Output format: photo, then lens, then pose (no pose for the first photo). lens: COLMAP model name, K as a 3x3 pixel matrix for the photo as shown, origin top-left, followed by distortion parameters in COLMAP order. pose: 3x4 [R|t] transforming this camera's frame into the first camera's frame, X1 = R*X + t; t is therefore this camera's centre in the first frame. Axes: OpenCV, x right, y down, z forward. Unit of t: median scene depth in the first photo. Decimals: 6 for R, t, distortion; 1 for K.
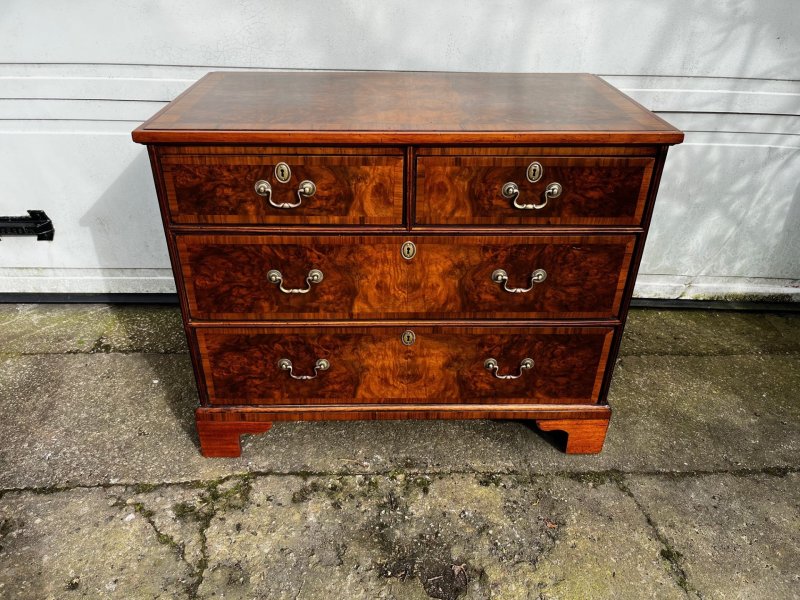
lens RADIAL K [[611.0, 0, 400.7], [0, 611.0, 298.5], [0, 0, 1]] dist [0.060608, -0.085145]
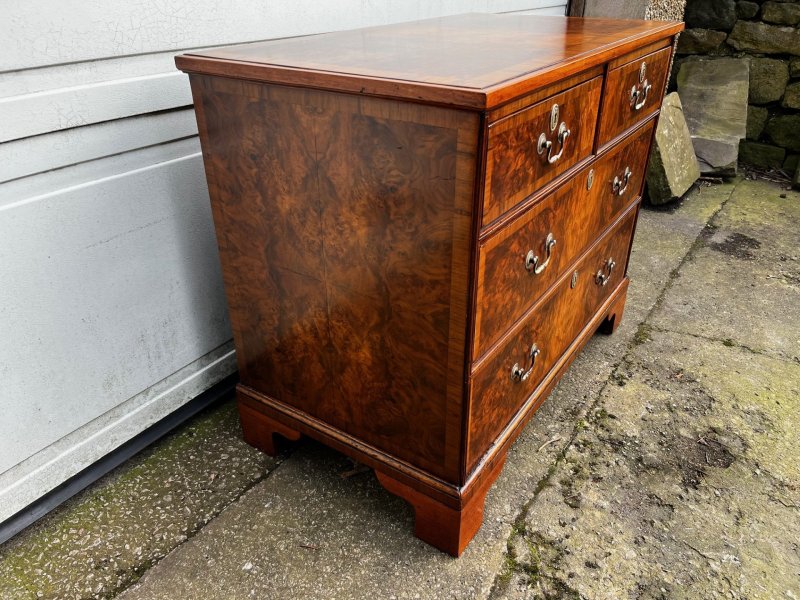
lens RADIAL K [[611.0, 0, 406.0], [0, 611.0, 301.5], [0, 0, 1]] dist [0.060608, -0.085145]
pose [[0.571236, -0.410764, 0.710607, -0.815569], [0.427455, 0.887972, 0.169671, -0.175538], [-0.700694, 0.206830, 0.682825, 0.527761]]
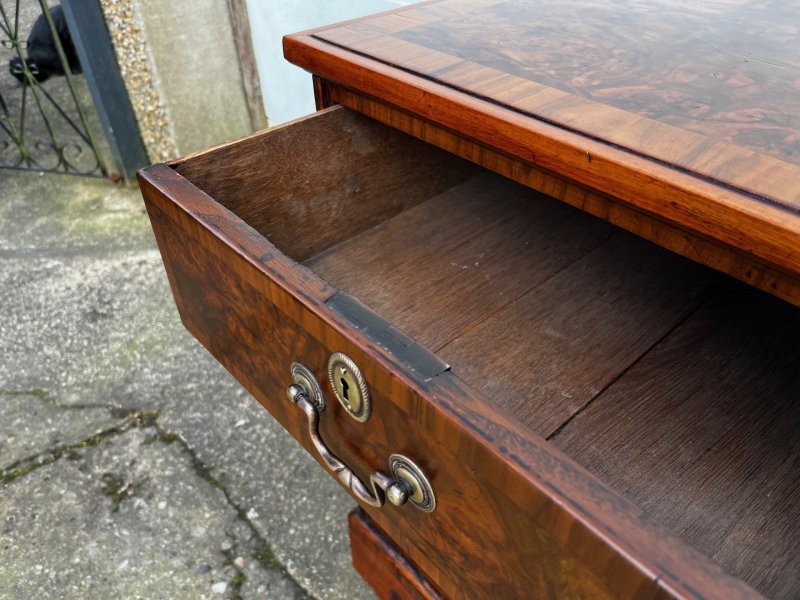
lens RADIAL K [[611.0, 0, 406.8], [0, 611.0, 305.2], [0, 0, 1]] dist [0.060608, -0.085145]
pose [[0.659958, 0.465787, -0.589489, -0.032770], [-0.373435, 0.884206, 0.280582, -0.203574], [0.651921, 0.034963, 0.757480, 0.586948]]
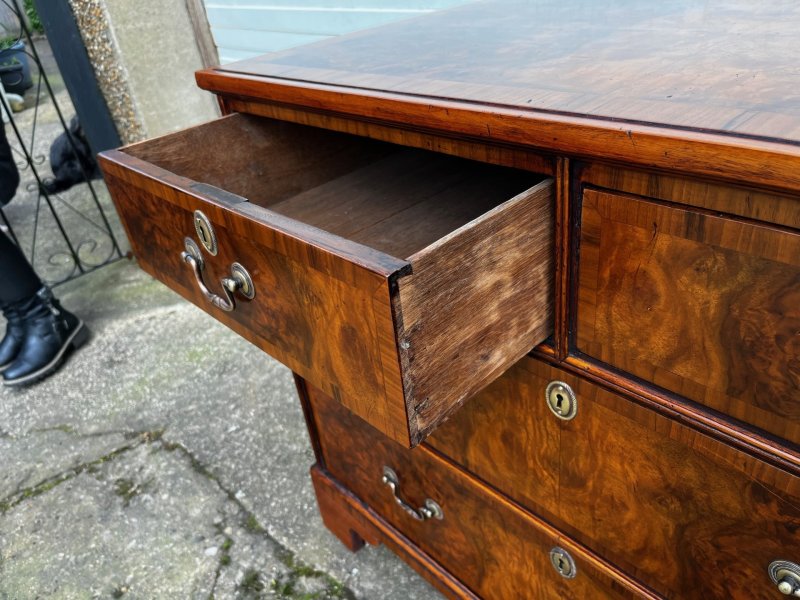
lens RADIAL K [[611.0, 0, 405.8], [0, 611.0, 303.8], [0, 0, 1]] dist [0.060608, -0.085145]
pose [[0.668267, 0.312315, -0.675188, 0.183769], [-0.271449, 0.947399, 0.169562, -0.165224], [0.692629, 0.069966, 0.717892, 0.558417]]
